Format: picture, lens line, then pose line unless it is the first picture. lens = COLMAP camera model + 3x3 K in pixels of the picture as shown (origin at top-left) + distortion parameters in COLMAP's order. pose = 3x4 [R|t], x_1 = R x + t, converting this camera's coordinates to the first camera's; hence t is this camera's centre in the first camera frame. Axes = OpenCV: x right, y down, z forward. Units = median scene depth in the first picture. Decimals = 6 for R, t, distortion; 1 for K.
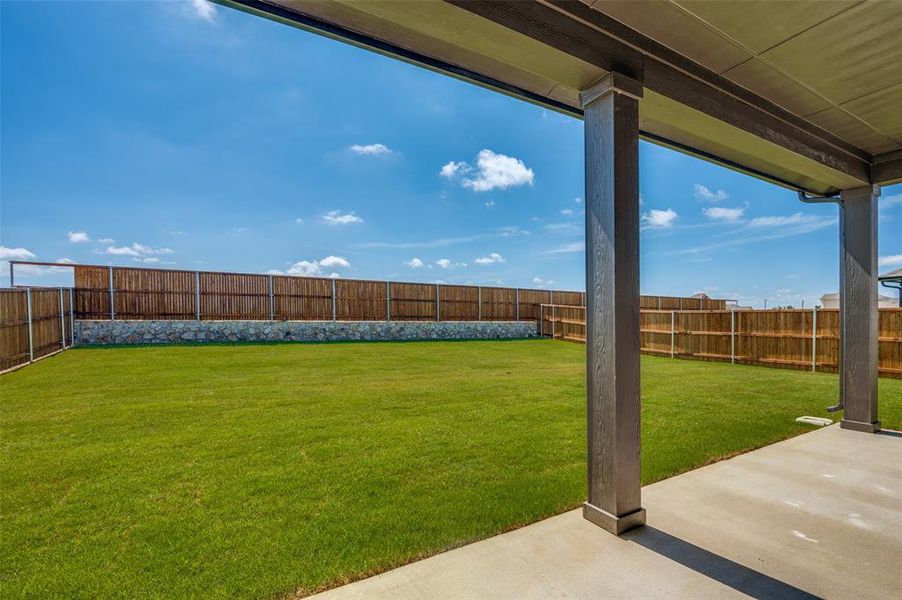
lens RADIAL K [[415.4, 0, 475.5], [0, 415.4, 325.2], [0, 0, 1]] dist [0.002596, -0.000194]
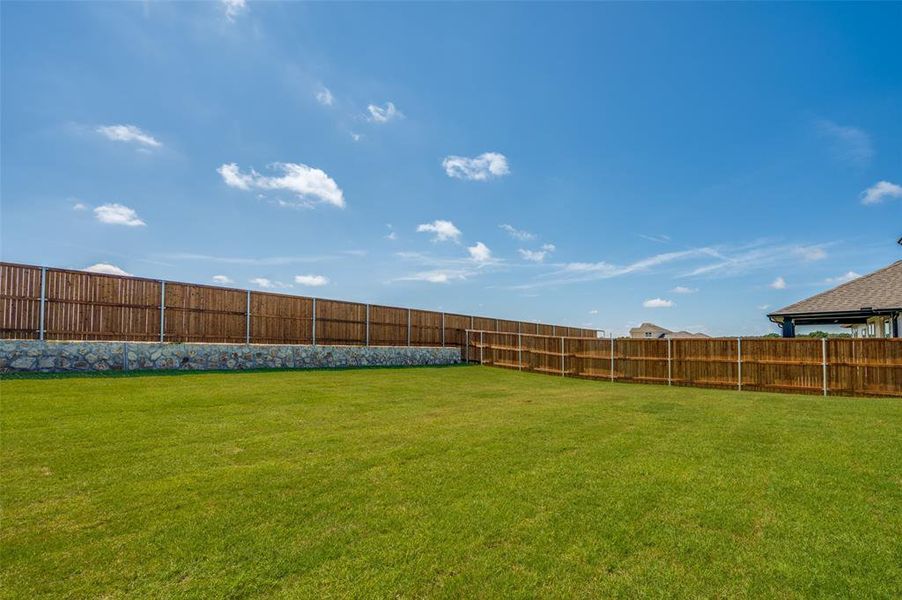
lens RADIAL K [[415.4, 0, 454.5], [0, 415.4, 331.4], [0, 0, 1]] dist [0.002596, -0.000194]
pose [[0.930642, 0.023547, 0.365173, -0.269036], [-0.004546, 0.998594, -0.052805, 0.006154], [-0.365903, 0.047482, 0.929441, 0.122194]]
